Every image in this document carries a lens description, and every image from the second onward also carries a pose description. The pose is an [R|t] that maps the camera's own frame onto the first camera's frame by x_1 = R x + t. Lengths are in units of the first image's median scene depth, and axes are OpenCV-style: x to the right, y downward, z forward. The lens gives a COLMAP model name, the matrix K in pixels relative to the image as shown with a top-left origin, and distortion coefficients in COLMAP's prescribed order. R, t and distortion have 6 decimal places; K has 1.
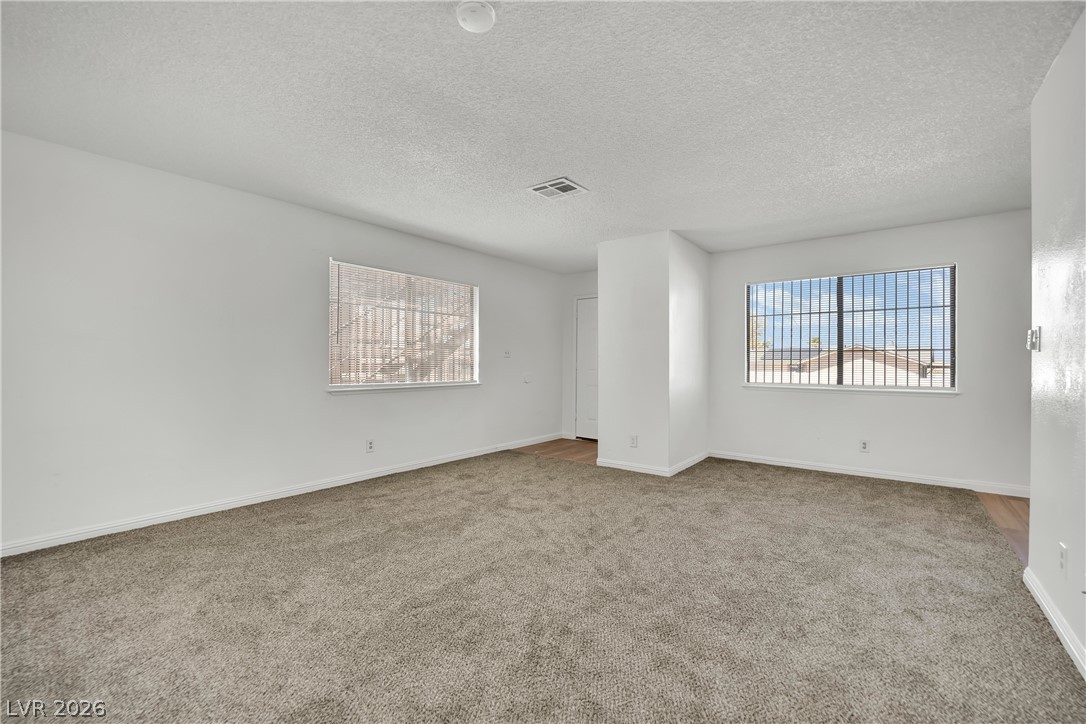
lens RADIAL K [[445.5, 0, 532.9], [0, 445.5, 356.9], [0, 0, 1]] dist [-0.022135, -0.002015]
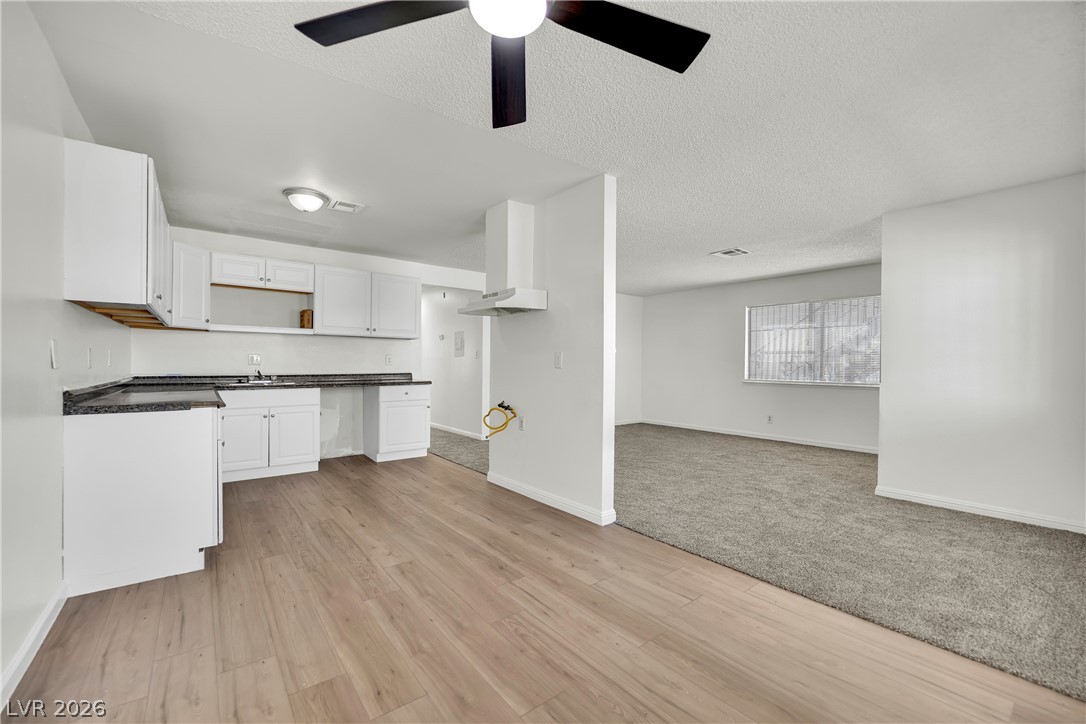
lens RADIAL K [[445.5, 0, 543.2], [0, 445.5, 360.2], [0, 0, 1]] dist [-0.022135, -0.002015]
pose [[-0.222933, -0.014850, -0.974721, 1.587776], [0.004322, 0.999859, -0.016221, 0.016671], [0.974824, -0.007829, -0.222837, 0.668196]]
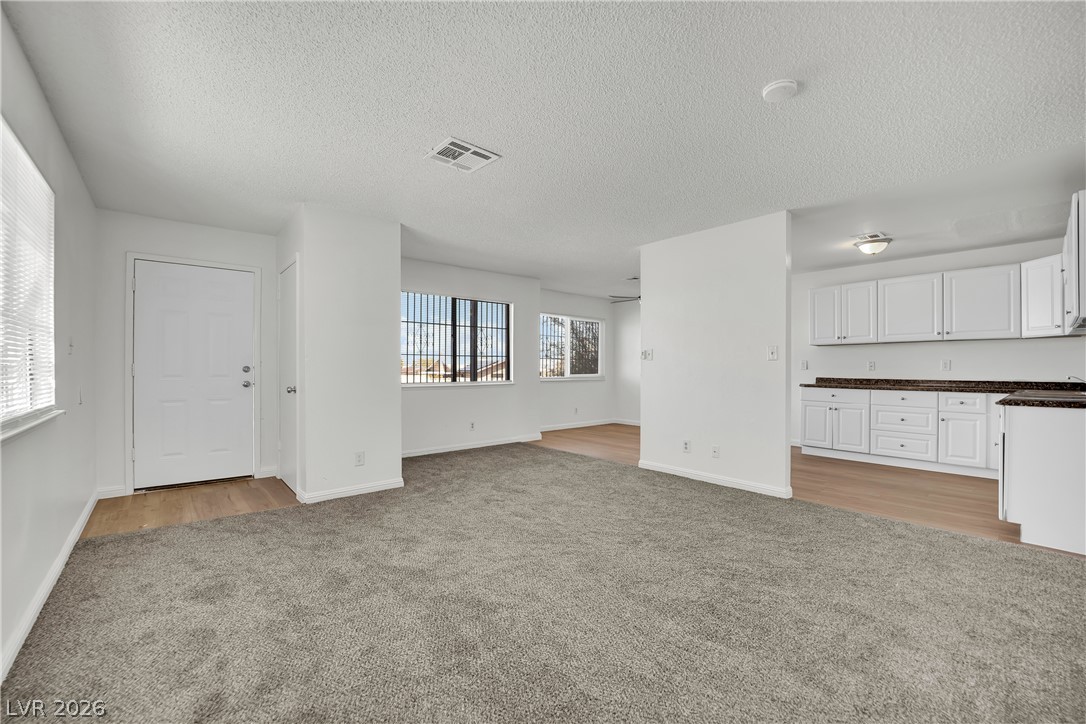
lens RADIAL K [[445.5, 0, 537.5], [0, 445.5, 367.5], [0, 0, 1]] dist [-0.022135, -0.002015]
pose [[0.184153, -0.008183, 0.982864, -0.690181], [-0.014371, 0.999836, 0.011017, 0.003678], [-0.982793, -0.016154, 0.184005, 0.668078]]
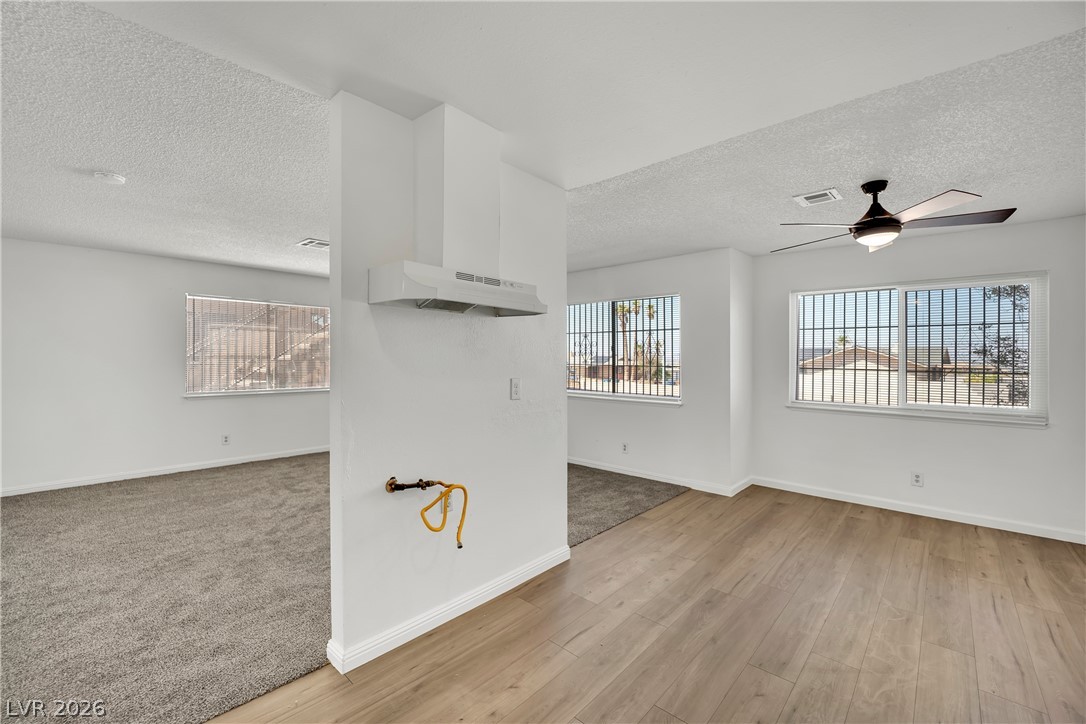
lens RADIAL K [[445.5, 0, 540.3], [0, 445.5, 355.2], [0, 0, 1]] dist [-0.022135, -0.002015]
pose [[0.997858, 0.001947, -0.065390, 0.727724], [-0.001611, 0.999985, 0.005186, -0.057185], [0.065399, -0.005070, 0.997846, -0.230767]]
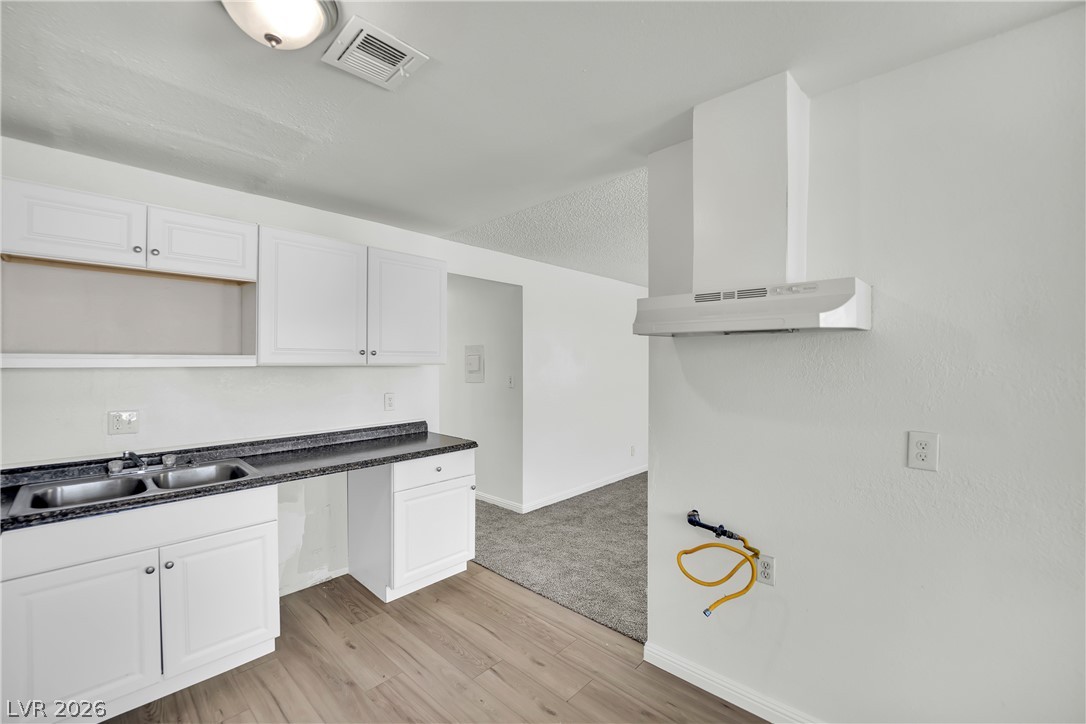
lens RADIAL K [[445.5, 0, 539.0], [0, 445.5, 356.5], [0, 0, 1]] dist [-0.022135, -0.002015]
pose [[-0.068628, -0.015634, -0.997520, 1.066973], [0.013807, 0.999767, -0.016619, -0.083423], [0.997547, -0.014914, -0.068396, 0.158844]]
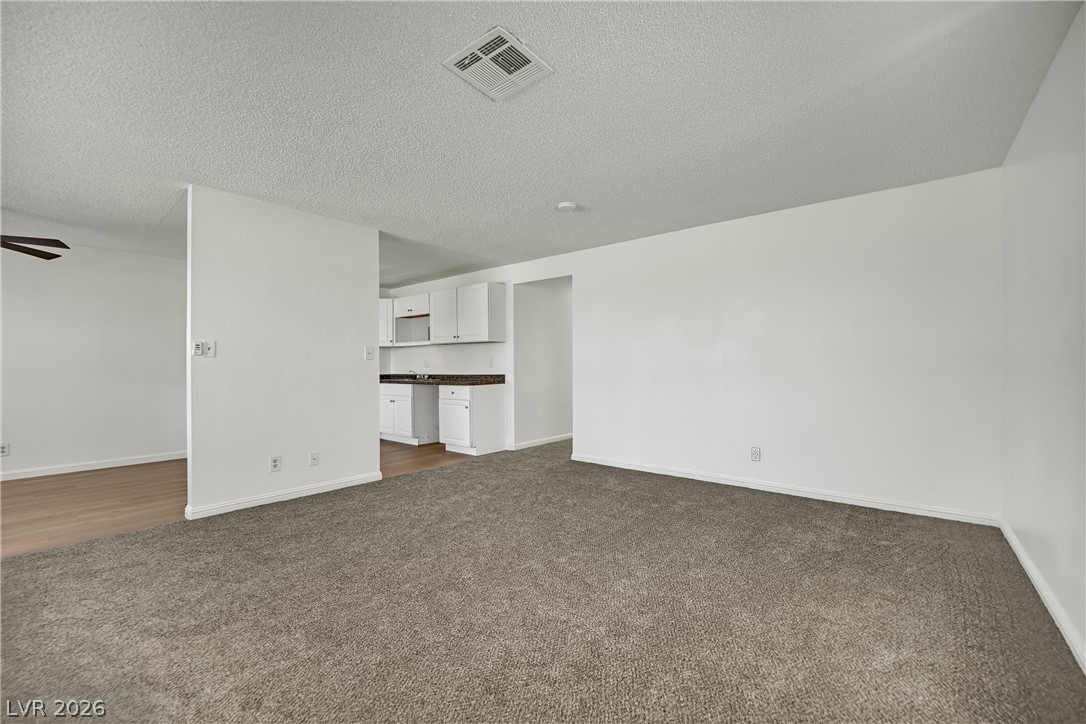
lens RADIAL K [[445.5, 0, 536.4], [0, 445.5, 360.8], [0, 0, 1]] dist [-0.022135, -0.002015]
pose [[-0.999932, -0.000011, 0.011632, -0.001946], [-0.000264, 0.999764, -0.021735, 0.018705], [-0.011629, -0.021736, -0.999696, 1.483267]]
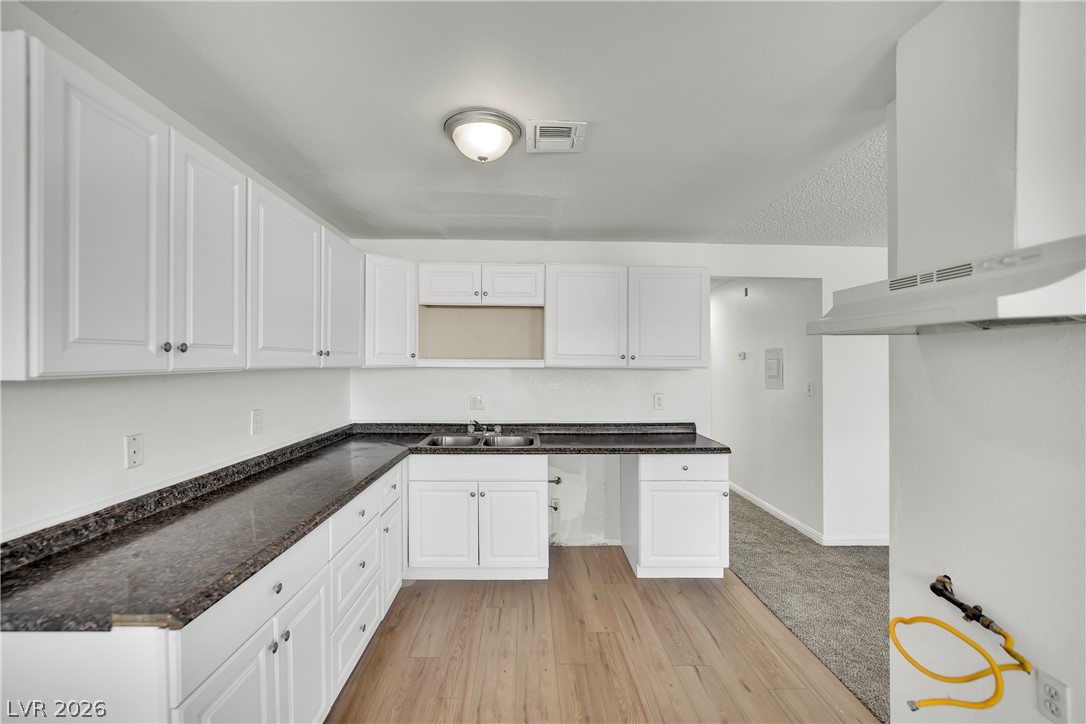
lens RADIAL K [[445.5, 0, 536.6], [0, 445.5, 353.8], [0, 0, 1]] dist [-0.022135, -0.002015]
pose [[-0.762259, -0.025133, -0.646784, 1.041165], [-0.001934, 0.999330, -0.036553, -0.080922], [0.647269, -0.026612, -0.761797, 0.375392]]
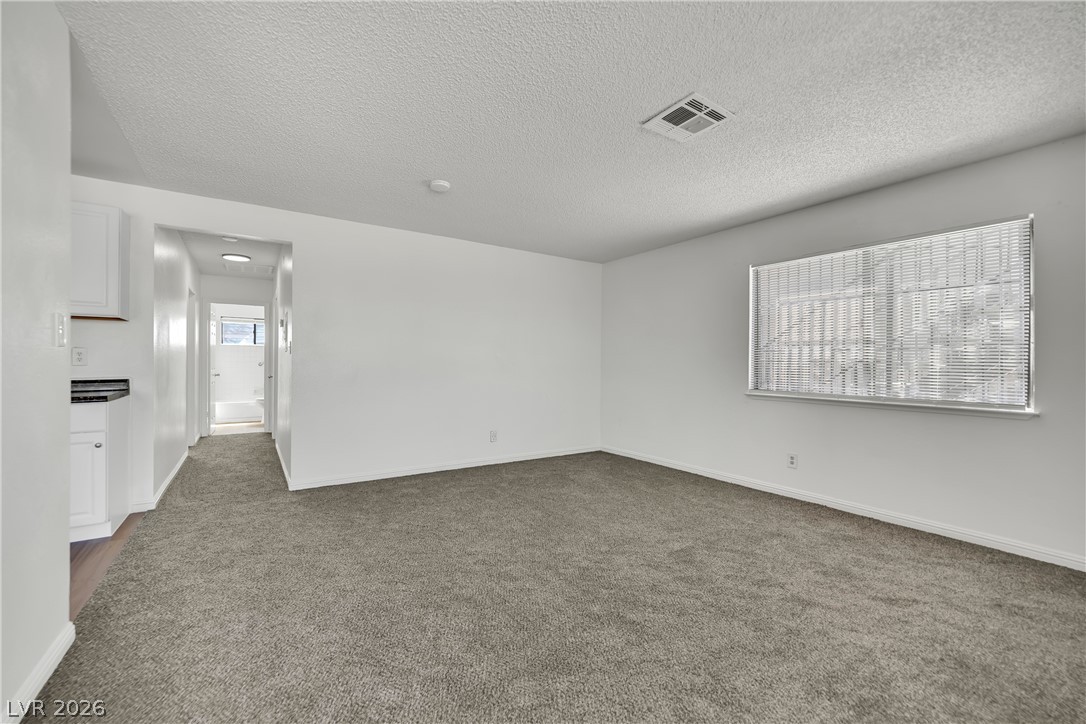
lens RADIAL K [[445.5, 0, 539.1], [0, 445.5, 359.5], [0, 0, 1]] dist [-0.022135, -0.002015]
pose [[-0.303848, -0.018436, -0.952542, 0.747096], [0.005064, 0.999767, -0.020965, 0.016511], [0.952707, -0.011194, -0.303684, 0.929442]]
